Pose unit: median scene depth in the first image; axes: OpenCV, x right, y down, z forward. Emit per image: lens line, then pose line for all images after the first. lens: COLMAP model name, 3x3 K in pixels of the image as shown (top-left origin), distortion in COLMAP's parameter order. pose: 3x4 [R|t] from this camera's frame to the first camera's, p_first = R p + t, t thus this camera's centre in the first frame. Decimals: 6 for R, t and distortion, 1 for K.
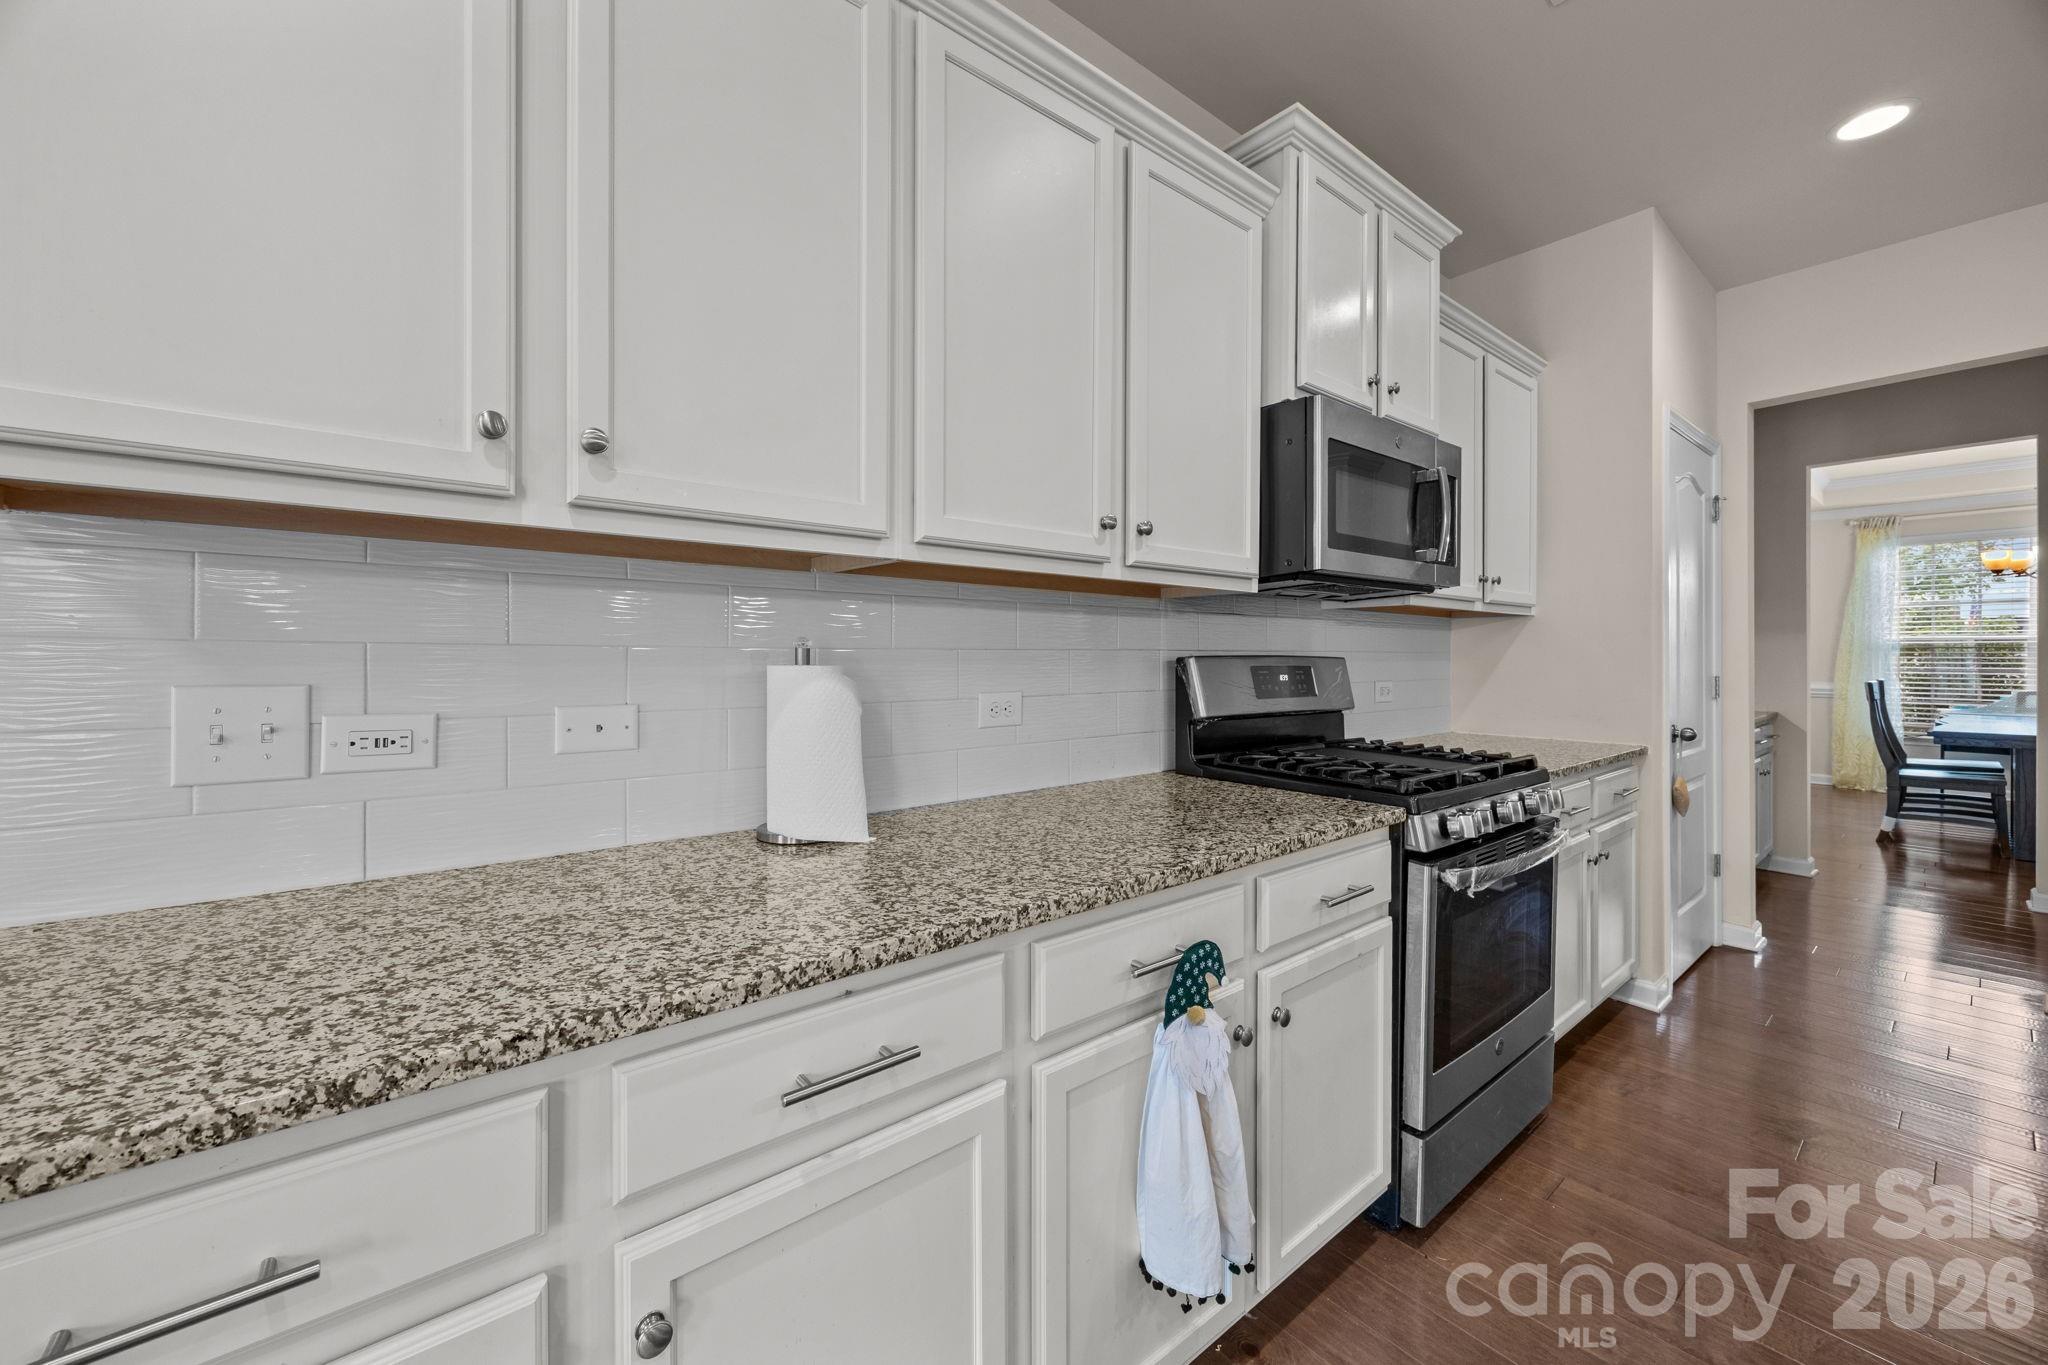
lens RADIAL K [[783.6, 0, 1019.0], [0, 783.6, 666.4], [0, 0, 1]] dist [-0.003320, 0.000428]
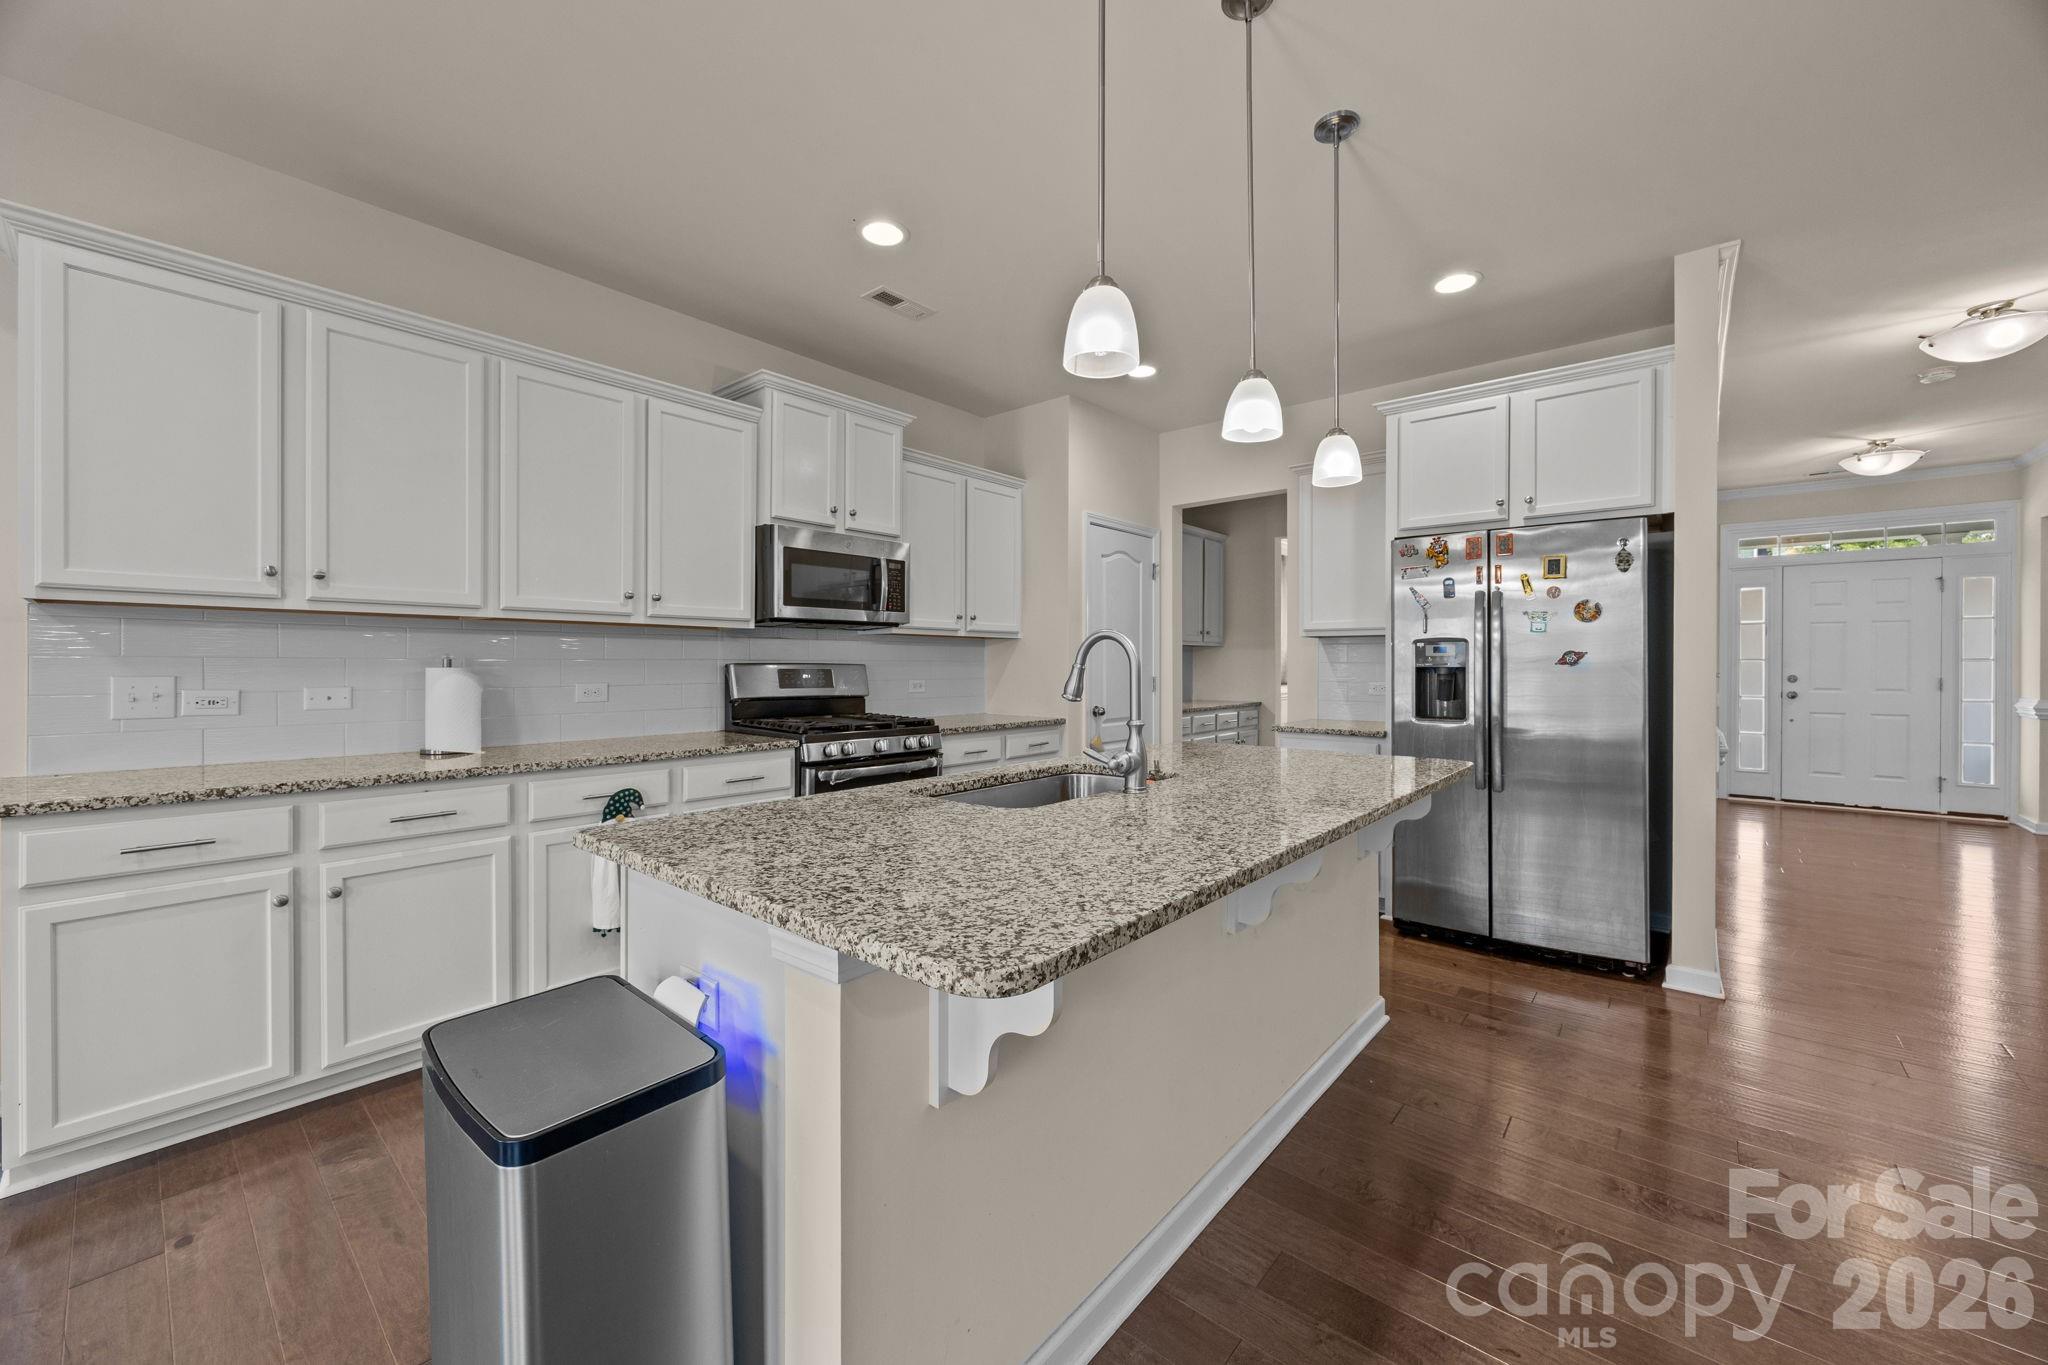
lens RADIAL K [[783.6, 0, 1023.0], [0, 783.6, 673.4], [0, 0, 1]] dist [-0.003320, 0.000428]
pose [[0.983239, -0.001736, 0.182315, 0.836196], [0.001762, 0.999998, 0.000020, 0.015399], [-0.182315, 0.000302, 0.983240, -1.282200]]
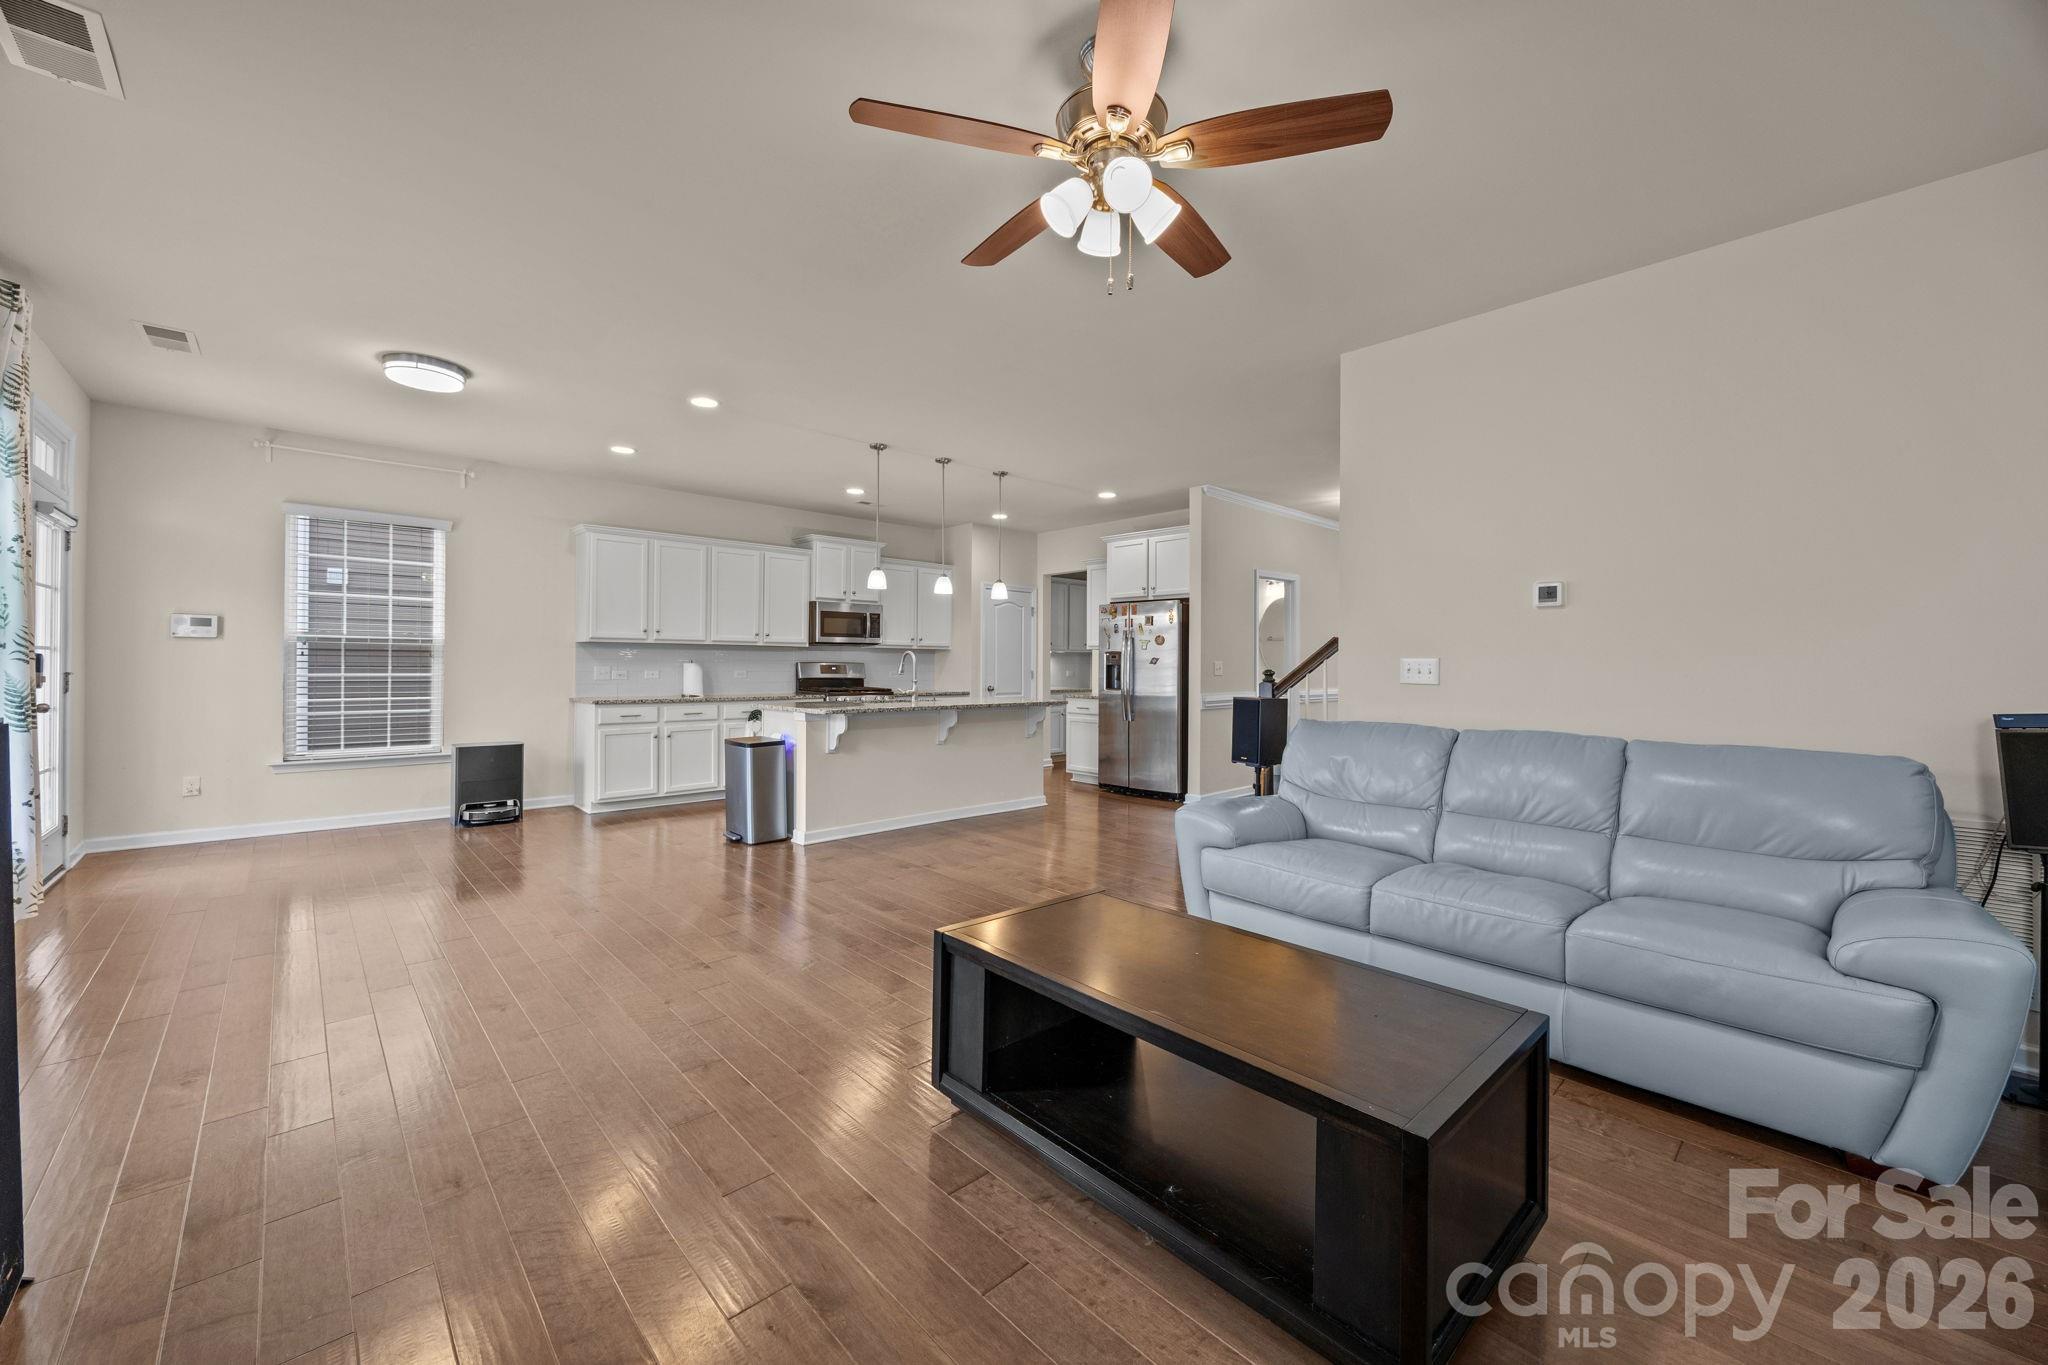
lens RADIAL K [[783.6, 0, 1010.6], [0, 783.6, 669.4], [0, 0, 1]] dist [-0.003320, 0.000428]
pose [[0.998129, 0.003446, 0.061051, 1.579622], [-0.003049, 0.999974, -0.006585, 0.067703], [-0.061072, 0.006386, 0.998113, -4.475971]]
